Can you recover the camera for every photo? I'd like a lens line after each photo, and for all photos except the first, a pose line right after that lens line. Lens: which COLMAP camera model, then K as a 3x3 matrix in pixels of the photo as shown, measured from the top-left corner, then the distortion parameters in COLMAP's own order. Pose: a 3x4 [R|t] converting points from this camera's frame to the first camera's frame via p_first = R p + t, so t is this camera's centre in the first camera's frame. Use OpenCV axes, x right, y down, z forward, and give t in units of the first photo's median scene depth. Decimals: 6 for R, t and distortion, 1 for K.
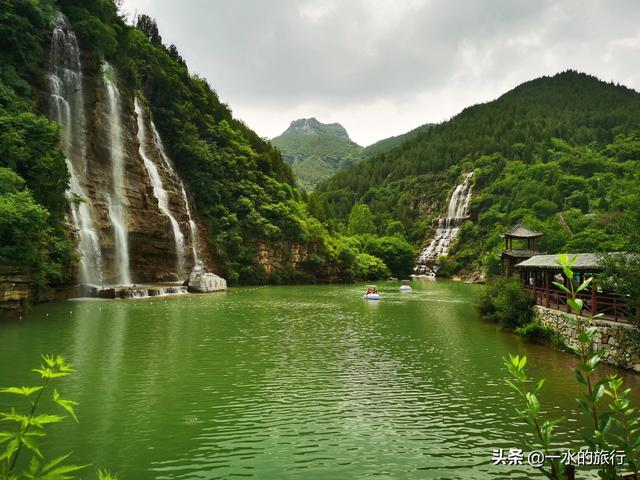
lens RADIAL K [[499.8, 0, 320.0], [0, 499.8, 240.0], [0, 0, 1]] dist [0.071967, -0.001458]
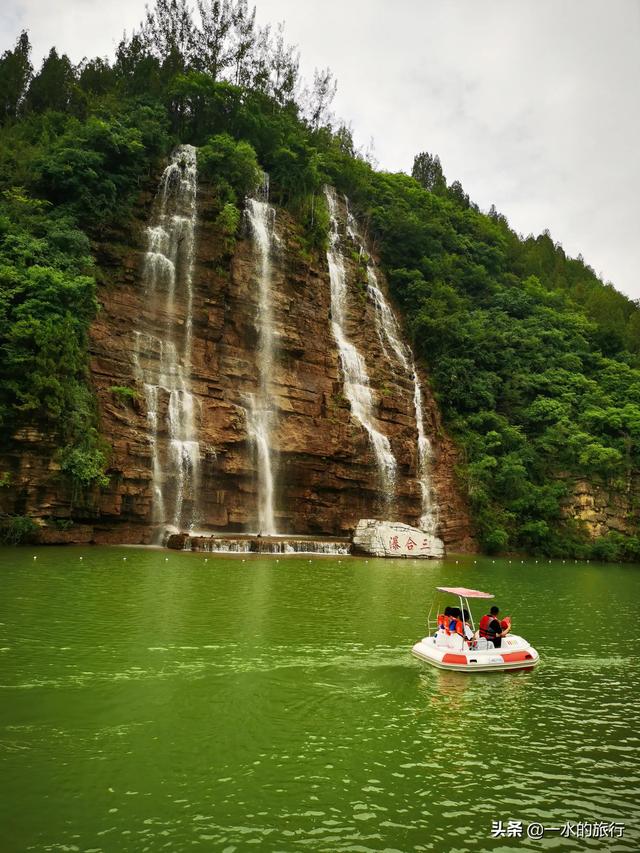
lens RADIAL K [[666.2, 0, 320.0], [0, 666.2, 426.5], [0, 0, 1]] dist [0.071967, -0.001458]
pose [[0.752352, -0.052756, -0.656646, 0.173028], [-0.017714, 0.994808, -0.100219, 0.029999], [0.658523, 0.087032, 0.747511, 0.325581]]
